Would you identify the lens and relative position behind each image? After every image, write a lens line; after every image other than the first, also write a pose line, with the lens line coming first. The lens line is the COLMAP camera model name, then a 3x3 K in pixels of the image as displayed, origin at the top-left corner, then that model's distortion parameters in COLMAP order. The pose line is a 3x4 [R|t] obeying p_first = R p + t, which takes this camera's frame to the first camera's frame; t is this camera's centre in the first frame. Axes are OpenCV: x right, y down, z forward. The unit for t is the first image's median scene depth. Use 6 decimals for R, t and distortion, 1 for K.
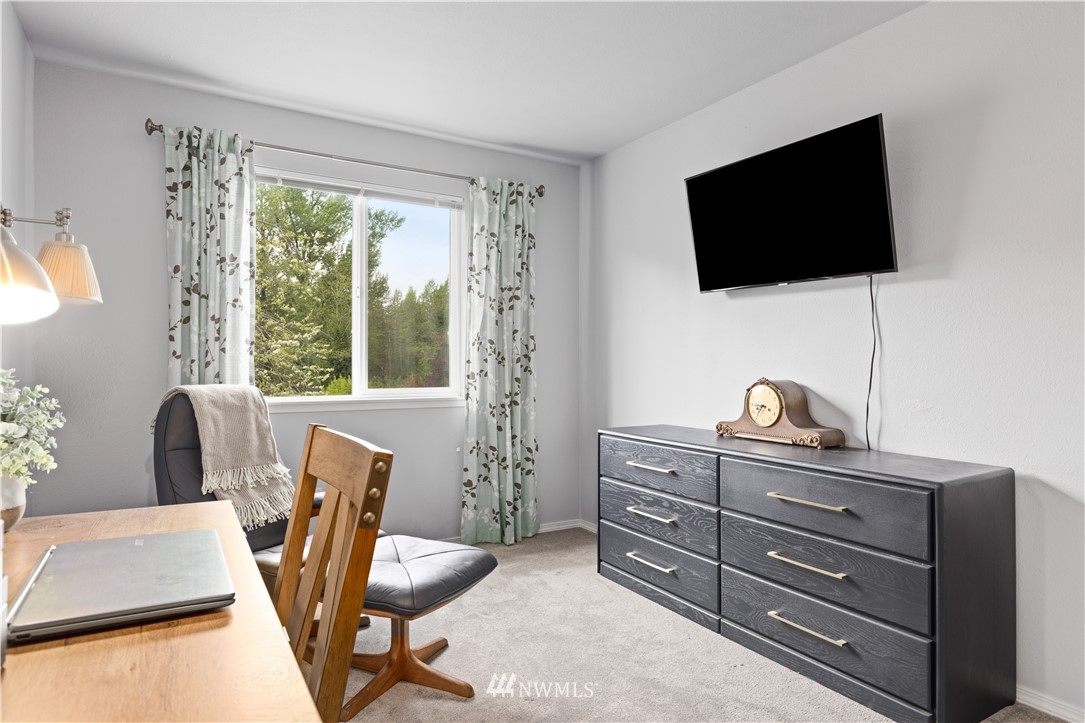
lens RADIAL K [[616.7, 0, 536.8], [0, 616.7, 362.5], [0, 0, 1]] dist [0.002629, -0.000867]
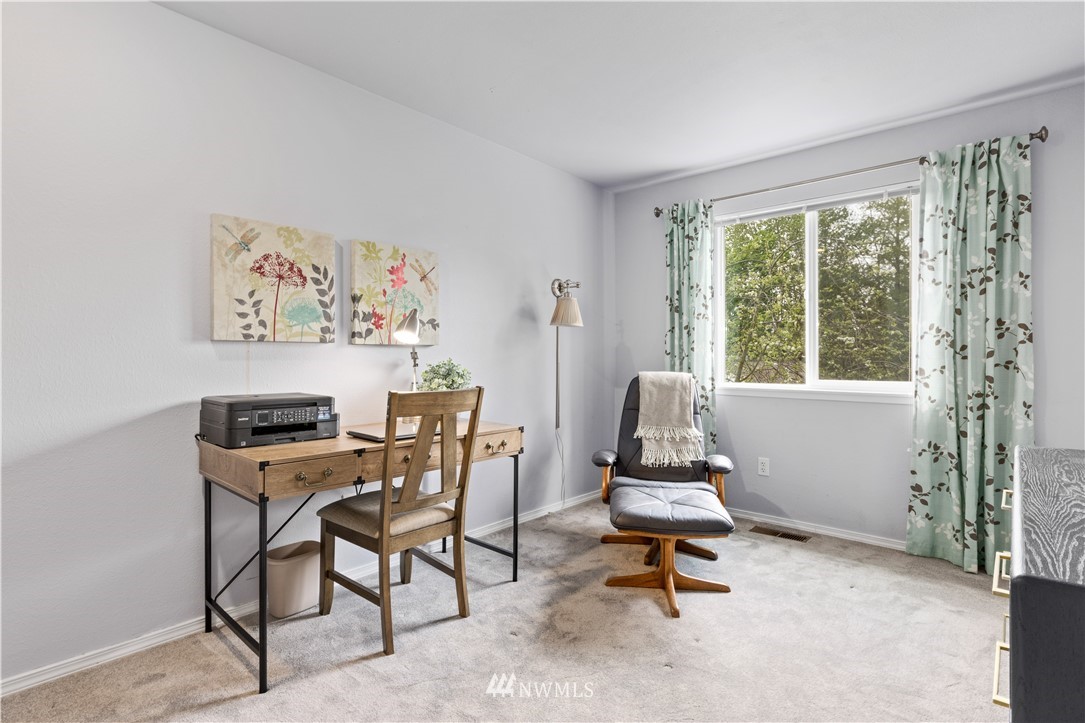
lens RADIAL K [[530.3, 0, 539.5], [0, 530.3, 357.4], [0, 0, 1]] dist [-0.002331, -0.000088]
pose [[0.307150, 0.000090, -0.951661, 0.470101], [-0.000435, 1.000000, -0.000046, 0.000132], [0.951661, 0.000428, 0.307150, 0.214733]]
